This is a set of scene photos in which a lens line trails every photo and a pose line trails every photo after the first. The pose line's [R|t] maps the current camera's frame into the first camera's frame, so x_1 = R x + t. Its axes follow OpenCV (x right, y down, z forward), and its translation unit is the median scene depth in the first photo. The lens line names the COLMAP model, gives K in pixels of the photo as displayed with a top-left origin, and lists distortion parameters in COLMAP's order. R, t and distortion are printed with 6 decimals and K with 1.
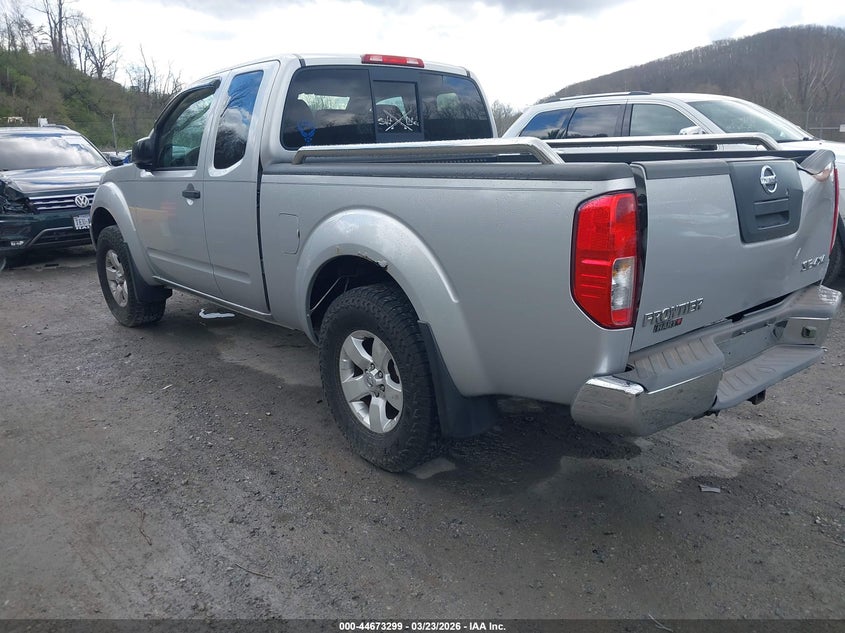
lens RADIAL K [[673.9, 0, 425.4], [0, 673.9, 313.1], [0, 0, 1]] dist [0.007646, 0.000512]
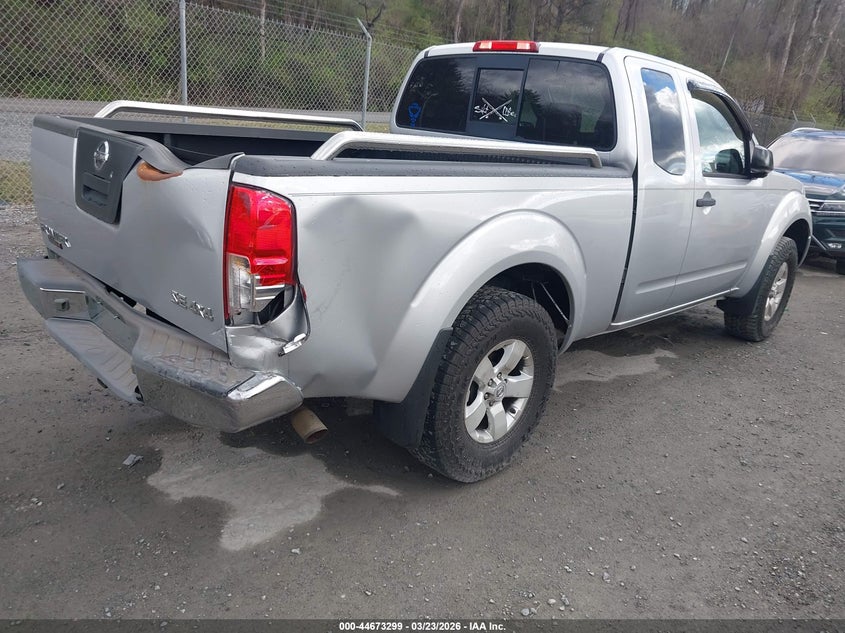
lens RADIAL K [[673.9, 0, 424.5], [0, 673.9, 317.3], [0, 0, 1]] dist [0.007646, 0.000512]
pose [[0.062752, 0.310550, -0.948484, 0.940979], [-0.343428, 0.899038, 0.271639, -0.244873], [0.937080, 0.308690, 0.163067, 0.835979]]
